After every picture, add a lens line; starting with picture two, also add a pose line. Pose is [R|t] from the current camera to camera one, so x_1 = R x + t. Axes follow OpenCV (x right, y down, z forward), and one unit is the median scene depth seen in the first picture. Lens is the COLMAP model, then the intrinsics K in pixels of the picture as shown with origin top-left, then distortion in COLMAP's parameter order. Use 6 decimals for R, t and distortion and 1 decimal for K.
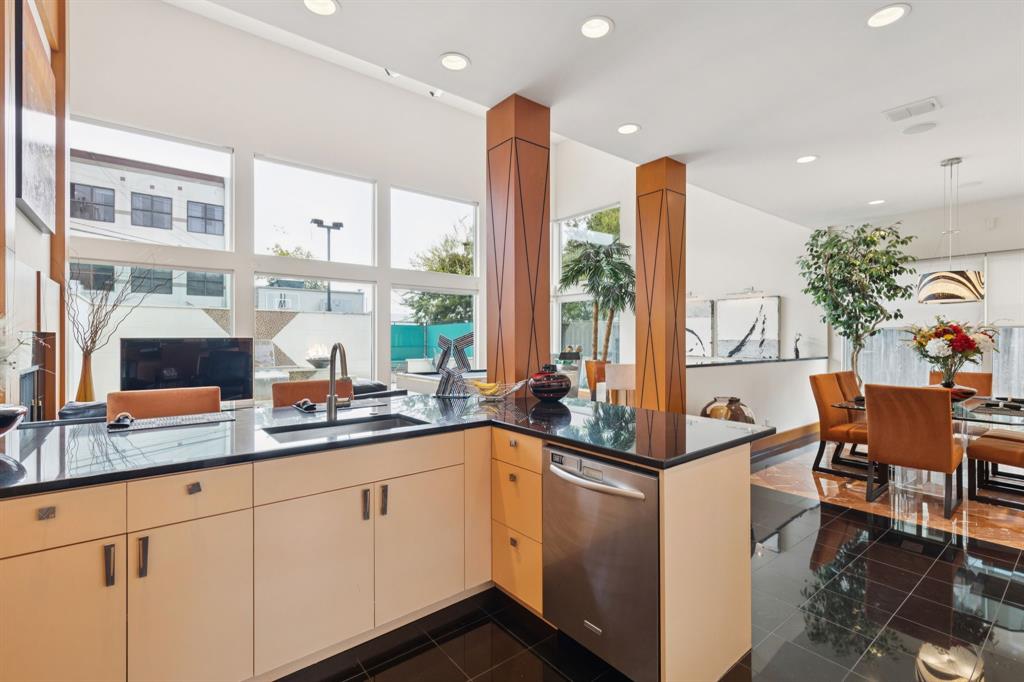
lens RADIAL K [[461.1, 0, 514.1], [0, 461.1, 334.2], [0, 0, 1]] dist [0.000404, -0.000425]
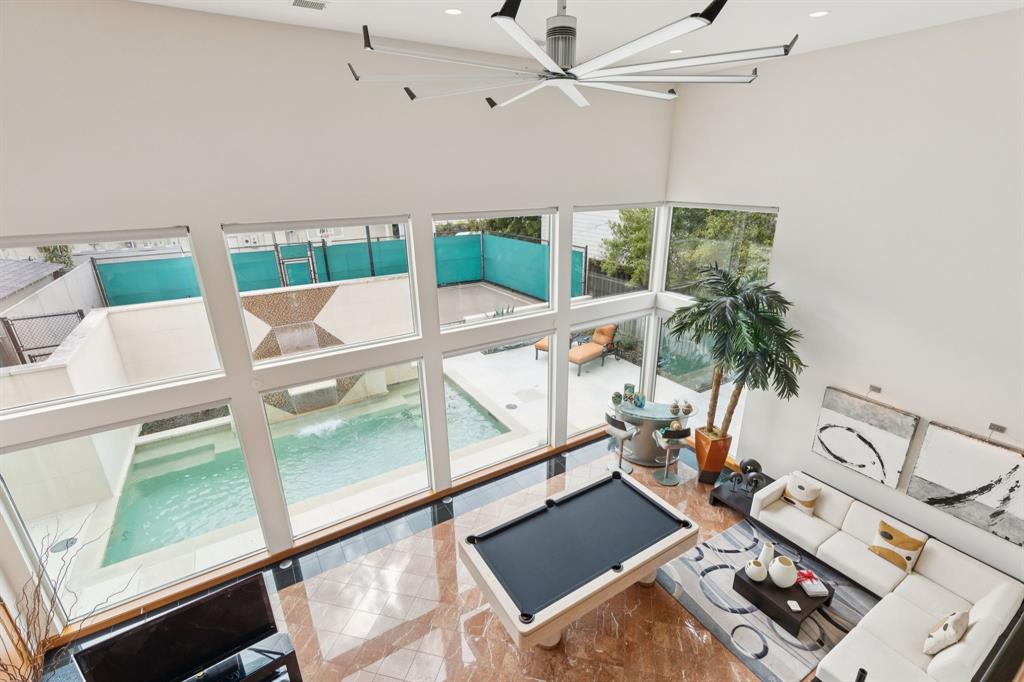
lens RADIAL K [[461.1, 0, 514.1], [0, 461.1, 334.2], [0, 0, 1]] dist [0.000404, -0.000425]
pose [[0.991830, 0.030759, -0.123806, -0.036522], [0.013175, 0.940608, 0.339239, -0.243651], [0.126887, -0.338099, 0.932518, 0.211750]]
